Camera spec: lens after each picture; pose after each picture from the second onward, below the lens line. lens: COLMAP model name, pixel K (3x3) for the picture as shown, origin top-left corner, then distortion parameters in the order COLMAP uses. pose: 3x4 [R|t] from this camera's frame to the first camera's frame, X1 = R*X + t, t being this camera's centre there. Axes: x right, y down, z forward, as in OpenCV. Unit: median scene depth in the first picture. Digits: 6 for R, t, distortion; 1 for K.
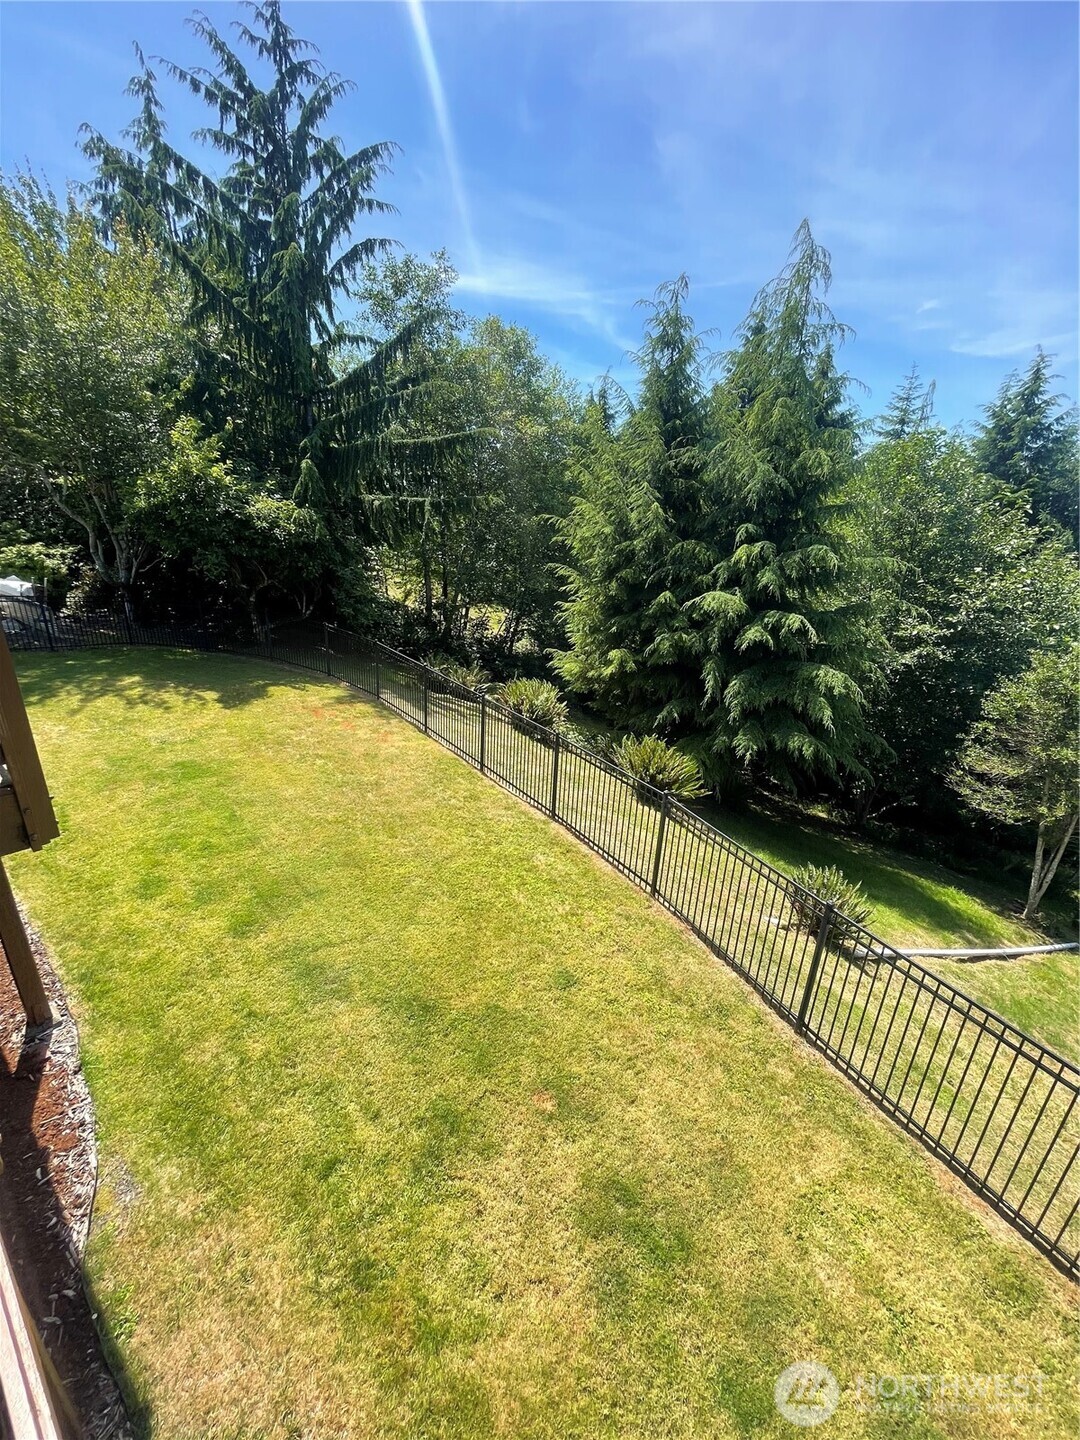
lens RADIAL K [[582.9, 0, 544.5], [0, 582.9, 718.1], [0, 0, 1]] dist [-0.002566, -0.000194]
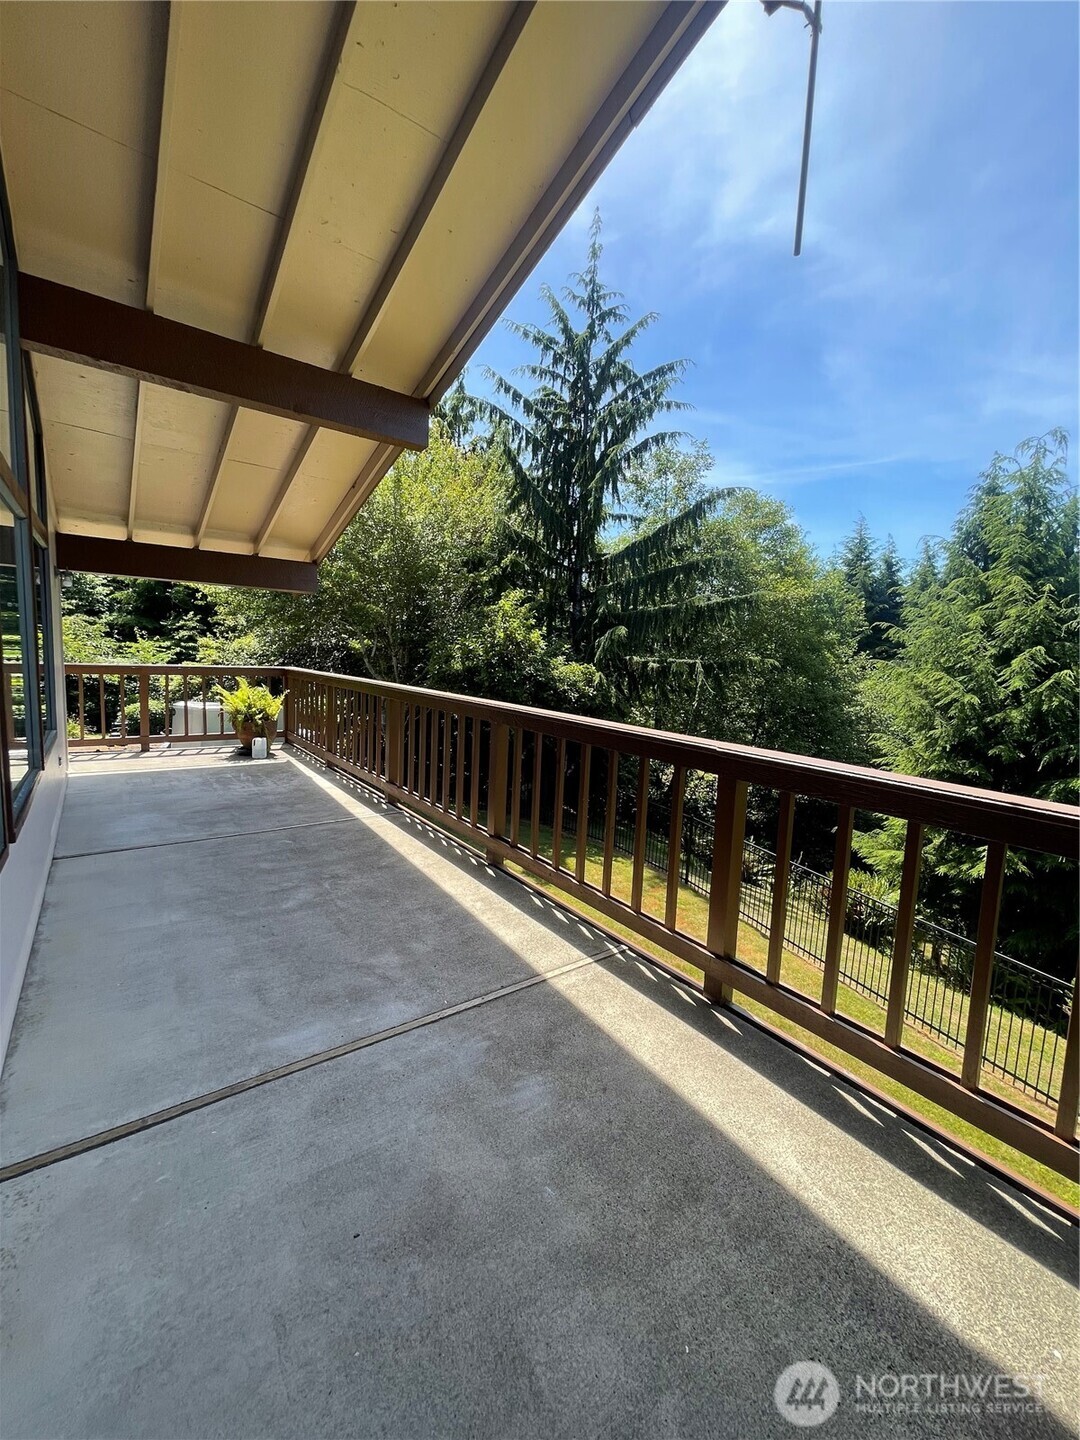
lens RADIAL K [[582.9, 0, 550.6], [0, 582.9, 720.8], [0, 0, 1]] dist [-0.002566, -0.000194]
pose [[0.973008, 0.027549, -0.229123, -0.270752], [-0.082455, 0.968813, -0.233673, -0.043651], [0.215540, 0.246258, 0.944934, 0.075503]]
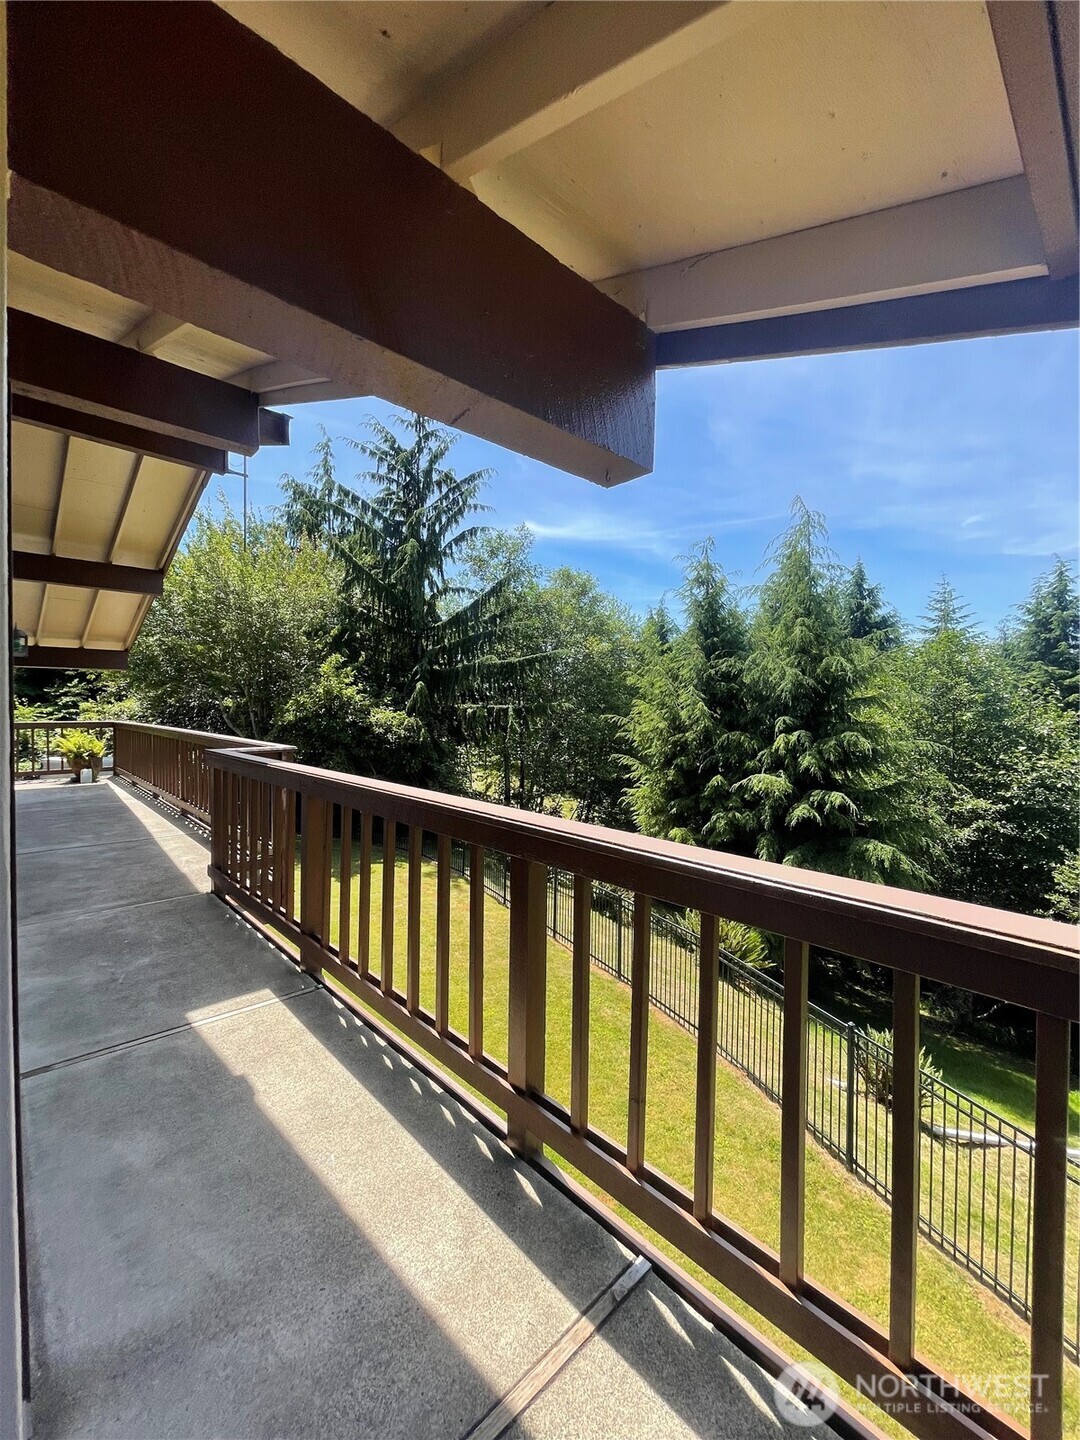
lens RADIAL K [[582.9, 0, 540.9], [0, 582.9, 715.7], [0, 0, 1]] dist [-0.002566, -0.000194]
pose [[0.991205, -0.035202, -0.127571, 0.015609], [-0.008610, 0.944777, -0.327600, 0.040065], [0.132058, 0.325817, 0.936164, -0.122368]]
